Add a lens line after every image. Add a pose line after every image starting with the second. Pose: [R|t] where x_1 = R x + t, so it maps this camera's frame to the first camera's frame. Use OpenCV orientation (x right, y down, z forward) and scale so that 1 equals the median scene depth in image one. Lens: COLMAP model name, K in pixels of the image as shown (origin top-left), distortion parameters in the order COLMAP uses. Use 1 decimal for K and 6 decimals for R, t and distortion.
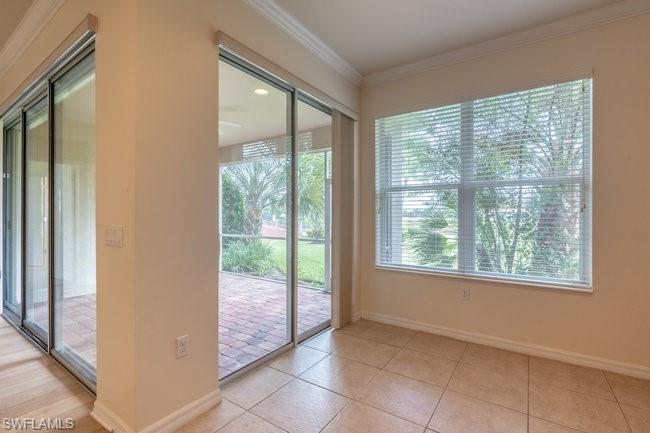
lens RADIAL K [[299.5, 0, 318.7], [0, 299.5, 213.3], [0, 0, 1]] dist [-0.001720, -0.000118]
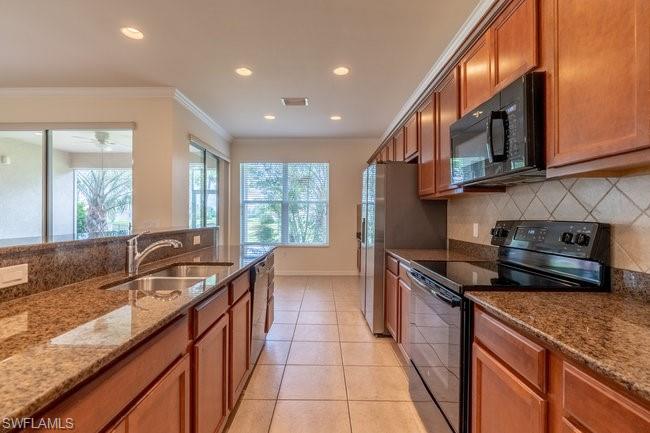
lens RADIAL K [[293.2, 0, 318.5], [0, 293.2, 216.2], [0, 0, 1]] dist [-0.003238, -0.000301]
pose [[0.825791, 0.005755, 0.563946, -0.422138], [-0.006723, 0.999977, -0.000360, 0.005274], [-0.563936, -0.003494, 0.825811, -0.743280]]
